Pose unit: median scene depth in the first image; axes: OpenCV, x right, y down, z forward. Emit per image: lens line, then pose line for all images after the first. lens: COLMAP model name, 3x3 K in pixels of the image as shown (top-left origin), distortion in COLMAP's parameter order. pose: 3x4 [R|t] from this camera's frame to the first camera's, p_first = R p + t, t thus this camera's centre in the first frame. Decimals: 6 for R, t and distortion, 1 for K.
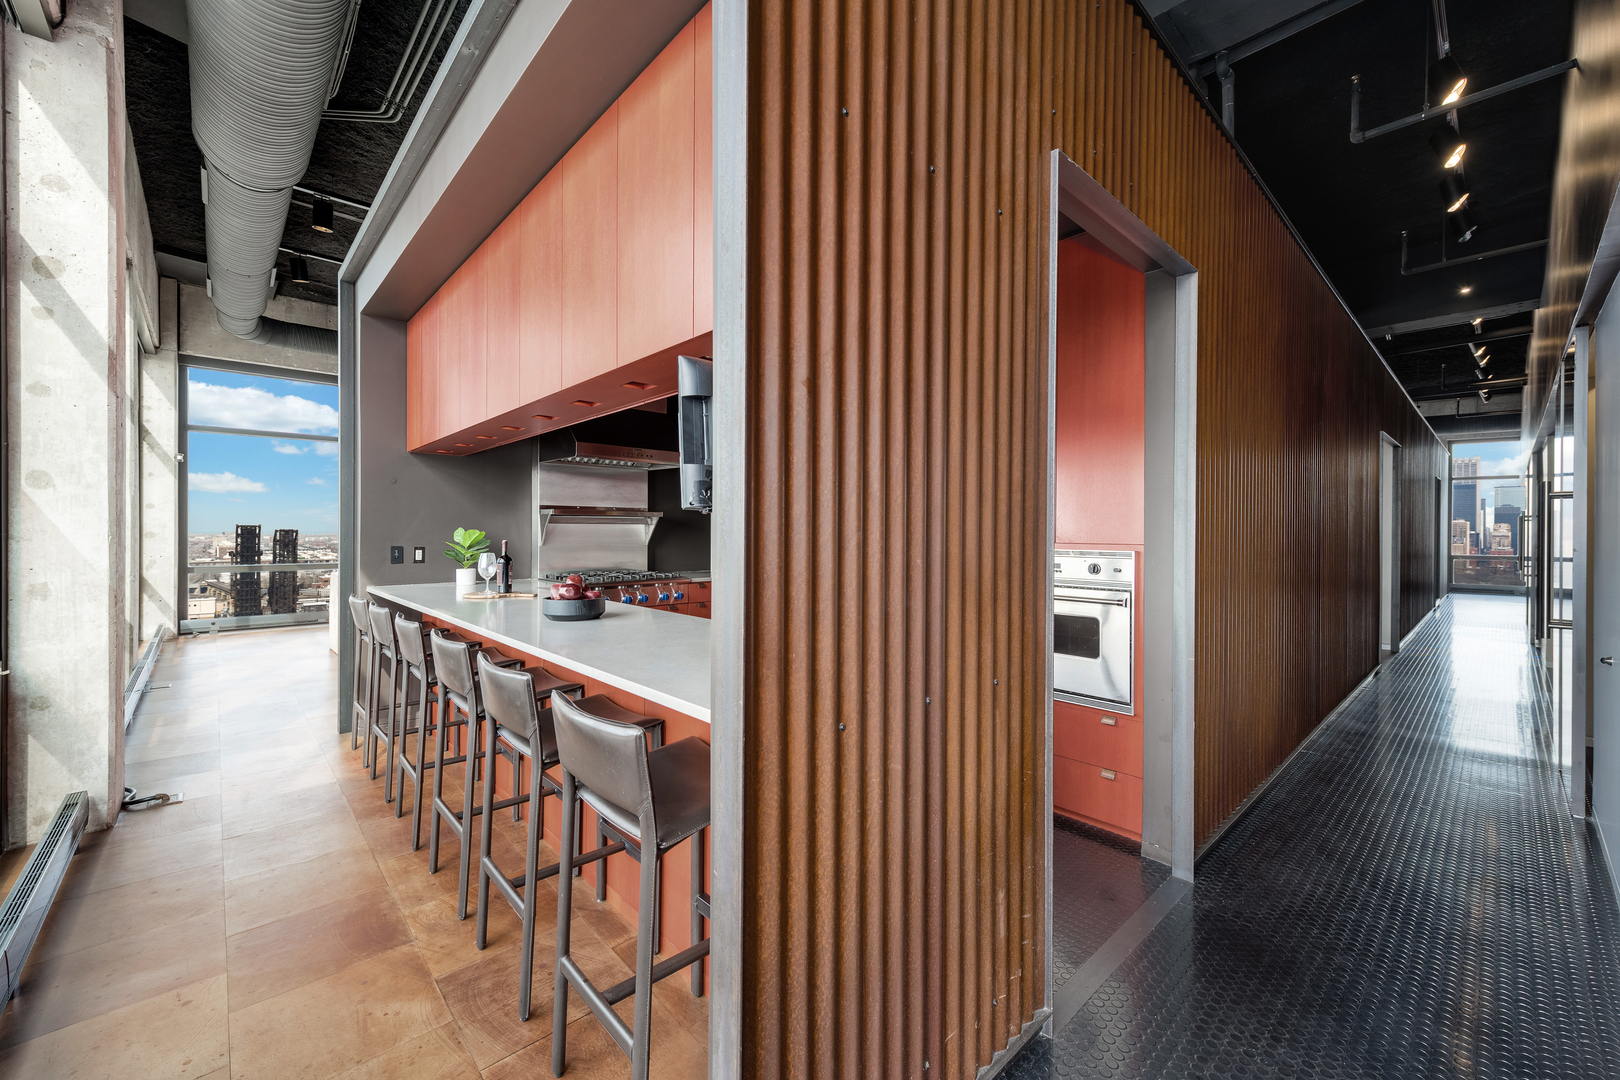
lens RADIAL K [[645.2, 0, 810.0], [0, 645.2, 540.0], [0, 0, 1]] dist [0.002413, 0.000004]
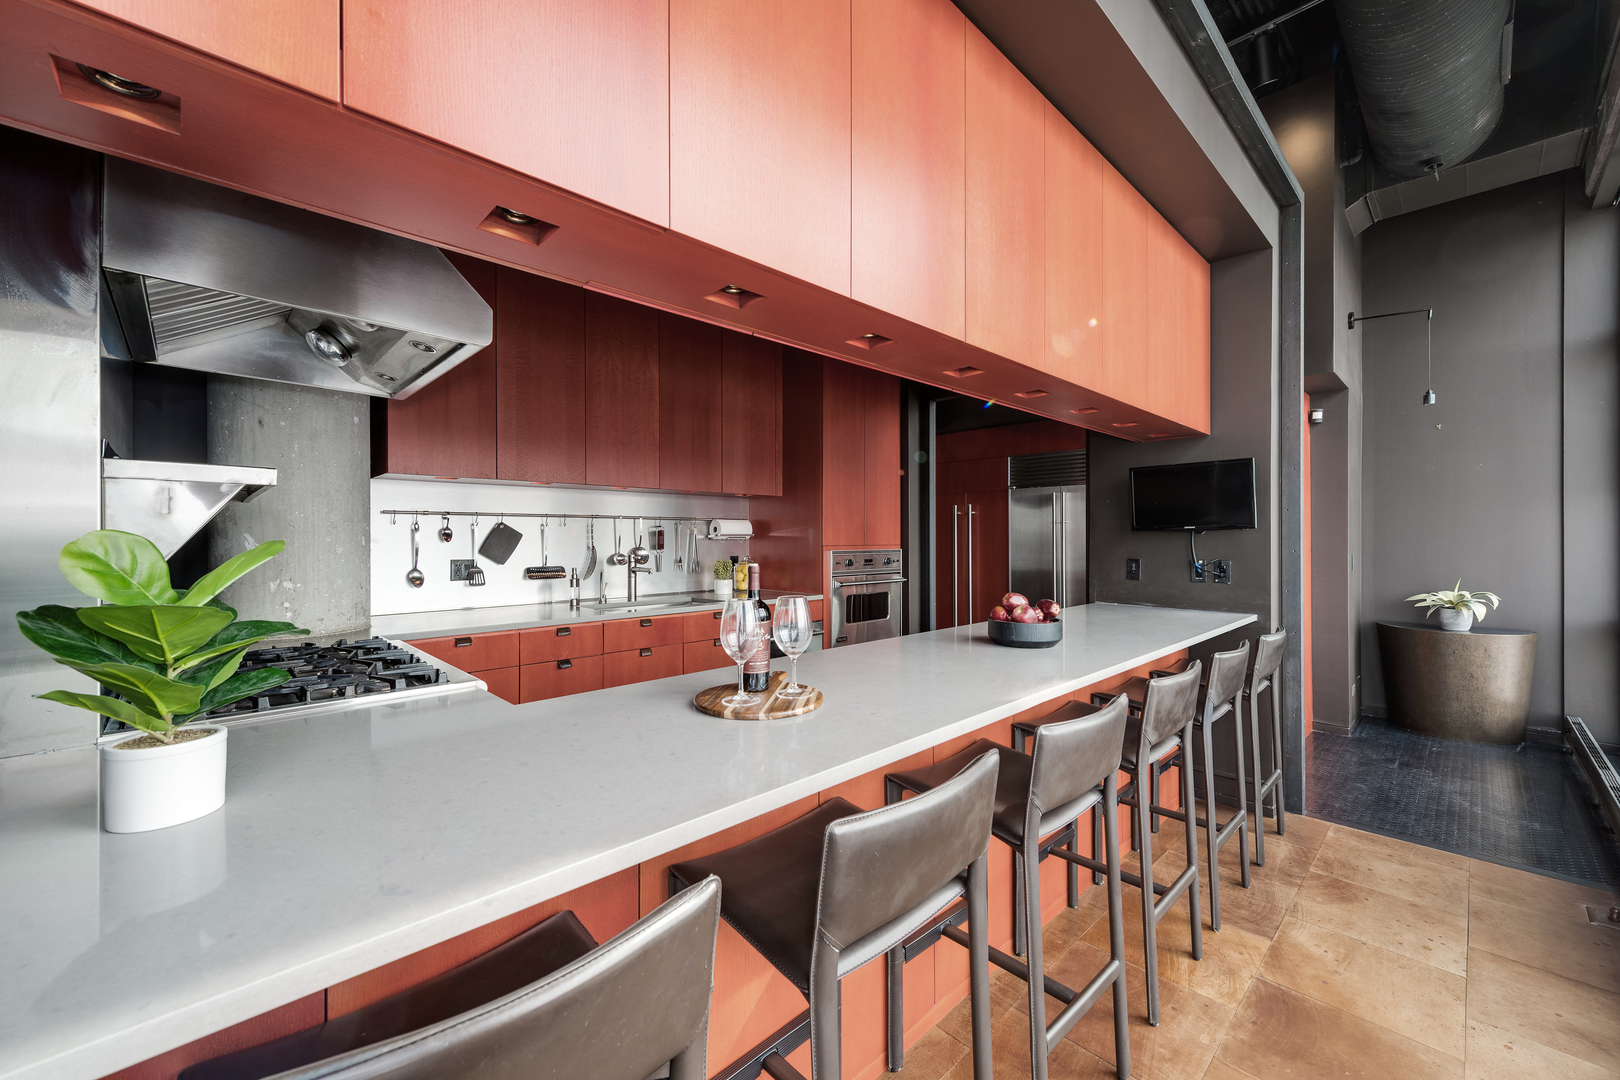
lens RADIAL K [[645.2, 0, 810.0], [0, 645.2, 540.0], [0, 0, 1]] dist [0.002413, 0.000004]
pose [[-0.023531, -0.012147, 0.999649, -1.436519], [0.011518, 0.999857, 0.012420, -0.032330], [-0.999657, 0.011806, -0.023387, 1.560858]]
